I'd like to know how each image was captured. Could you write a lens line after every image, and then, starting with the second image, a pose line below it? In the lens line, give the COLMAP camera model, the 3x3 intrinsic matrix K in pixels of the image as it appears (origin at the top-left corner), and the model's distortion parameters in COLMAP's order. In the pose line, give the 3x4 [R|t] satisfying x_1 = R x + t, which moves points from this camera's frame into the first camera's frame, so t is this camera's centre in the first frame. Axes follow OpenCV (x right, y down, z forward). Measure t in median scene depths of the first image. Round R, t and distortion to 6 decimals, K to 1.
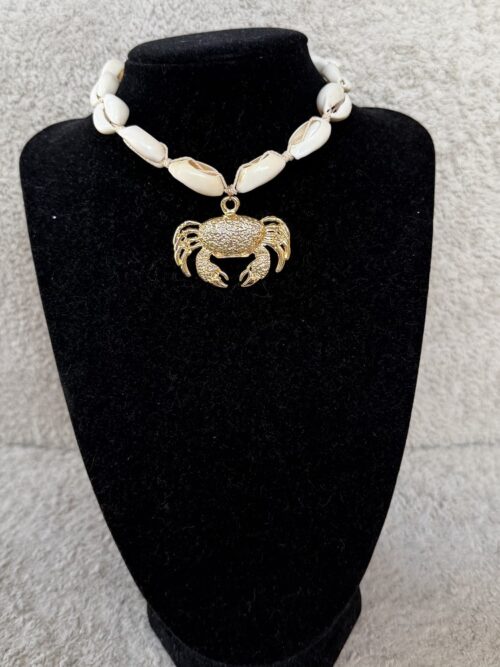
lens RADIAL K [[729.5, 0, 251.5], [0, 729.5, 282.2], [0, 0, 1]] dist [0.116030, -0.301203]
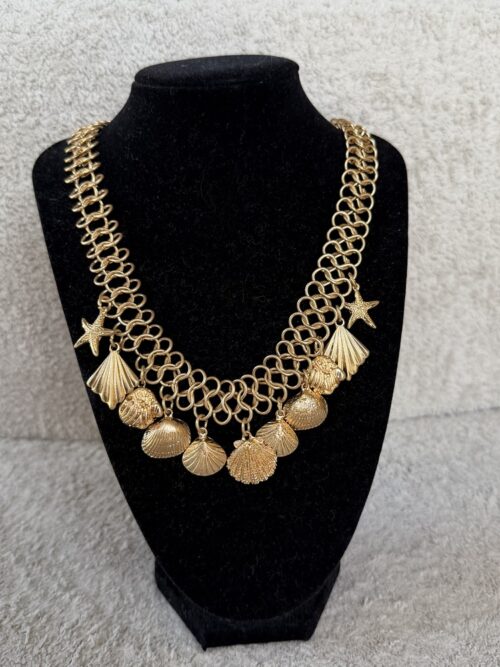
lens RADIAL K [[640.5, 0, 247.6], [0, 640.5, 317.5], [0, 0, 1]] dist [0.083683, -0.251792]
pose [[0.990978, -0.030082, 0.130603, -0.131025], [0.022714, 0.998085, 0.057540, -0.007359], [-0.132084, -0.054054, 0.989764, 0.023826]]
